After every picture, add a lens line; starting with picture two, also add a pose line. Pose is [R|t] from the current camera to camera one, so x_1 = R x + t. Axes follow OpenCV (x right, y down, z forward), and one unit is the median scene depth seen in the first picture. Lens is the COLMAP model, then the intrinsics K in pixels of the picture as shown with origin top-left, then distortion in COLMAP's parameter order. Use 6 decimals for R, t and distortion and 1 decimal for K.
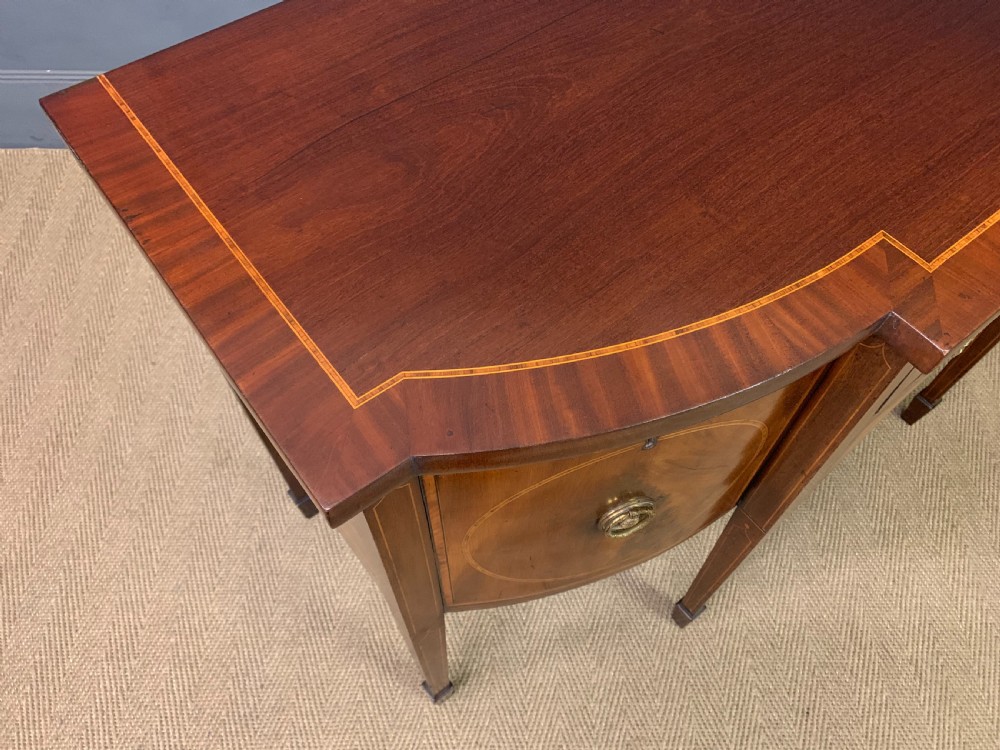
lens RADIAL K [[765.4, 0, 506.9], [0, 765.4, 376.3], [0, 0, 1]] dist [0.038660, -0.036462]
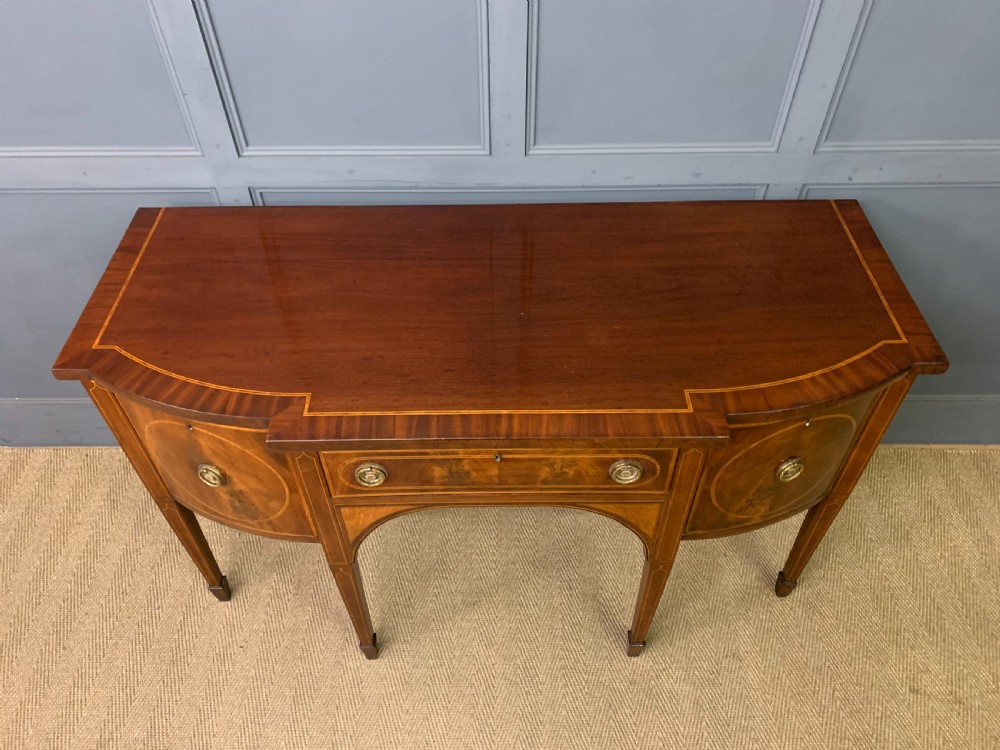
lens RADIAL K [[765.4, 0, 491.9], [0, 765.4, 366.5], [0, 0, 1]] dist [0.038660, -0.036462]
pose [[0.790352, 0.432049, -0.434370, 1.641029], [-0.507713, 0.858703, -0.069685, -0.330793], [0.342888, 0.275611, 0.898035, -0.732322]]
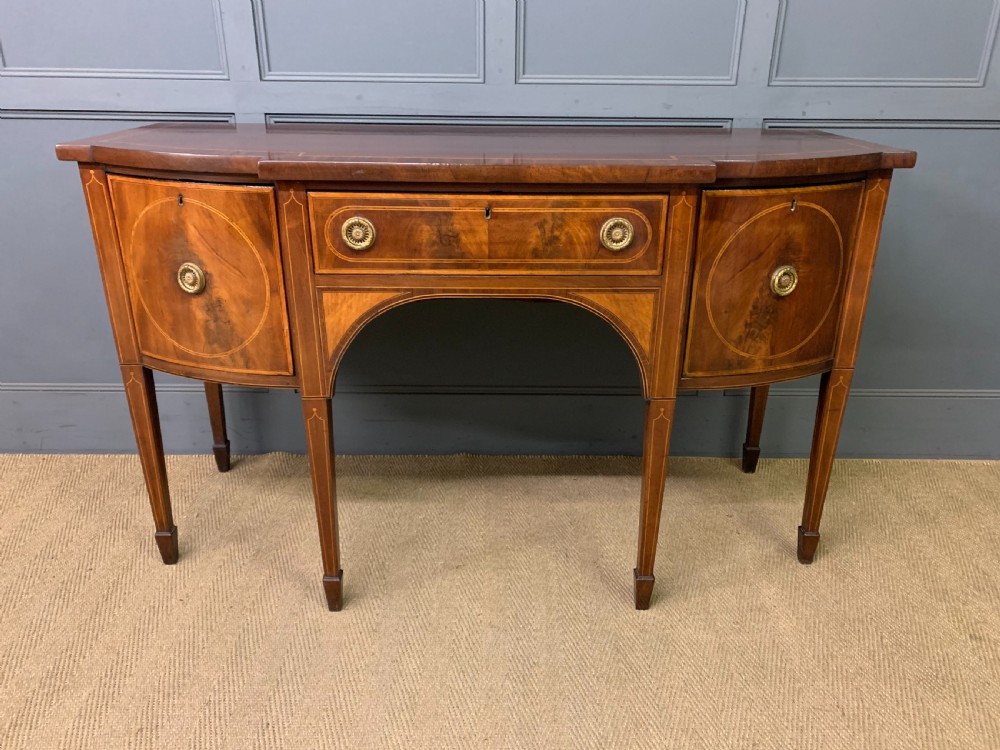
lens RADIAL K [[765.4, 0, 498.7], [0, 765.4, 371.9], [0, 0, 1]] dist [0.038660, -0.036462]
pose [[0.796716, 0.229487, -0.559087, 2.118710], [-0.512607, 0.746622, -0.424016, 0.864214], [0.320121, 0.624412, 0.712483, -0.021655]]
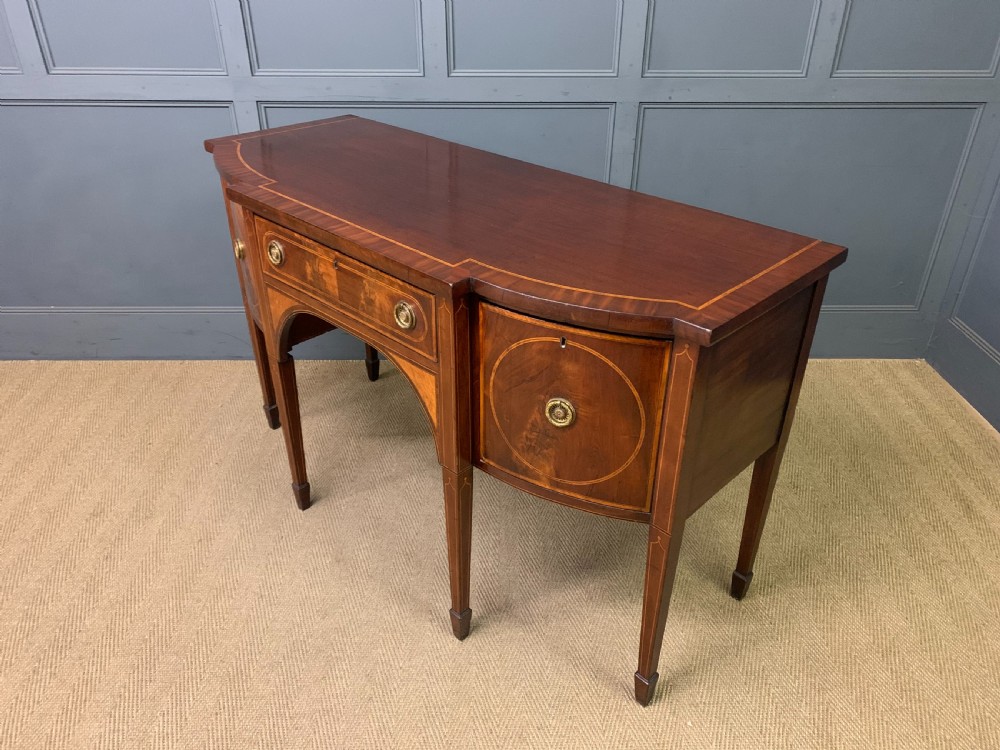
lens RADIAL K [[765.4, 0, 504.8], [0, 765.4, 380.6], [0, 0, 1]] dist [0.038660, -0.036462]
pose [[0.149200, 0.506751, -0.849083, 3.189003], [-0.845717, 0.510331, 0.155968, -0.907519], [0.512350, 0.694814, 0.504709, 0.439015]]
